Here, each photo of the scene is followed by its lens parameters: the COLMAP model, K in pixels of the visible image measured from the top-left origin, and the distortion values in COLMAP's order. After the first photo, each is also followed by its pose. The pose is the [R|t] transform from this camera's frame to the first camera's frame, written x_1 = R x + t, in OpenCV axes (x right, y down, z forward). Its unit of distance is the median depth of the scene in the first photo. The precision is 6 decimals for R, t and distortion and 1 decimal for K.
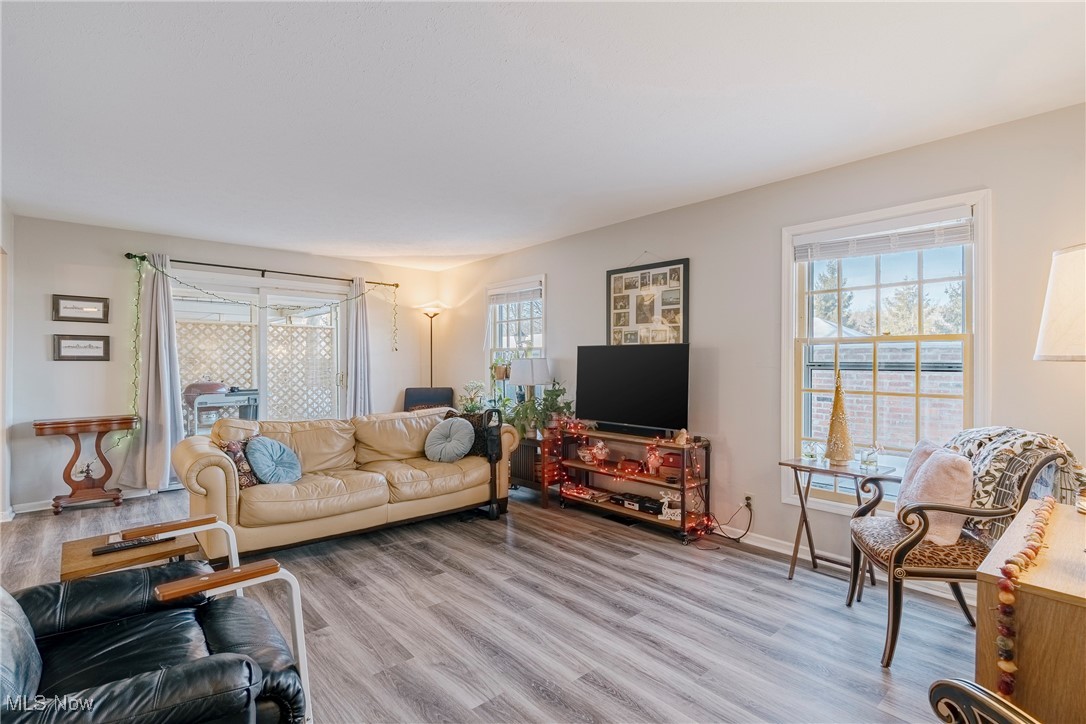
lens RADIAL K [[524.2, 0, 536.3], [0, 524.2, 366.4], [0, 0, 1]] dist [-0.004036, -0.000613]
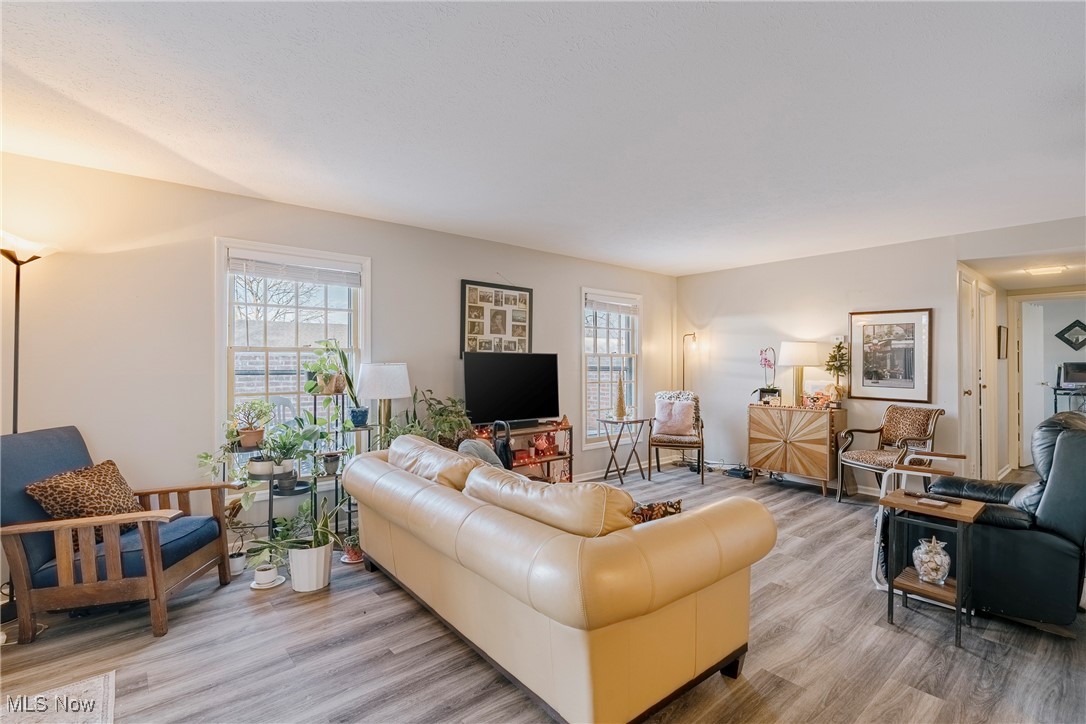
lens RADIAL K [[499.3, 0, 560.8], [0, 499.3, 367.9], [0, 0, 1]] dist [-0.016535, 0.001024]
pose [[-0.018914, -0.004032, 0.999813, -0.910303], [0.015106, 0.999877, 0.004318, -0.010208], [-0.999707, 0.015185, -0.018850, 0.888767]]
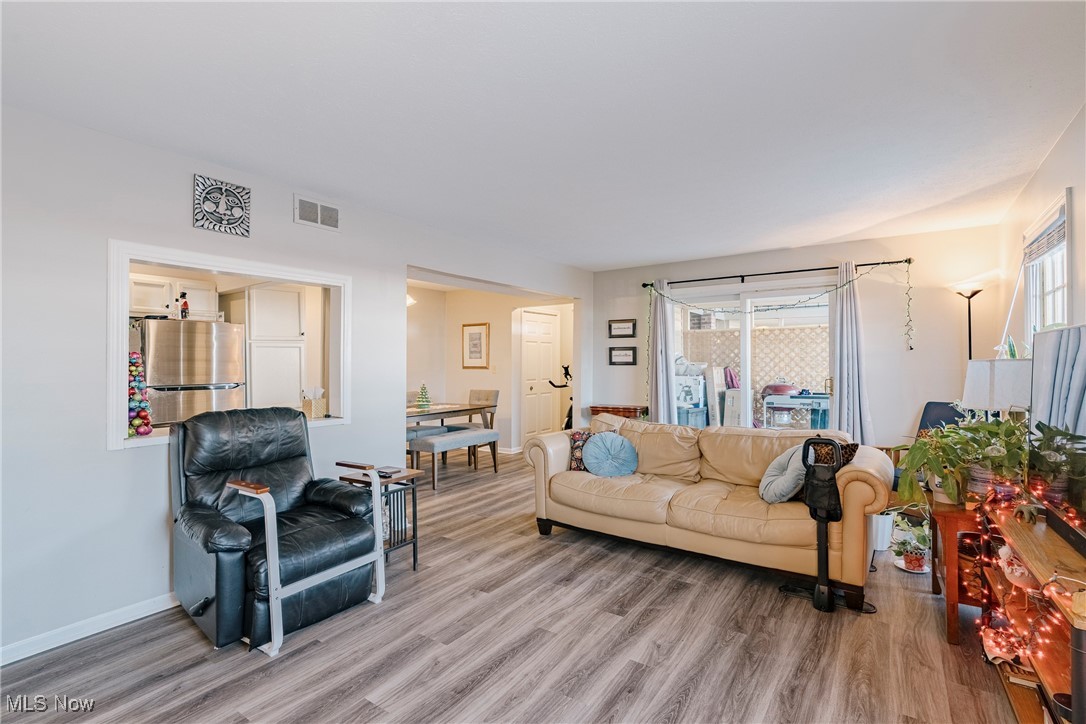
lens RADIAL K [[499.3, 0, 539.4], [0, 499.3, 365.2], [0, 0, 1]] dist [-0.016535, 0.001024]
pose [[0.237533, -0.000516, -0.971379, 0.421881], [-0.003945, 0.999991, -0.001495, -0.008308], [0.971372, 0.004187, 0.237528, 0.498213]]
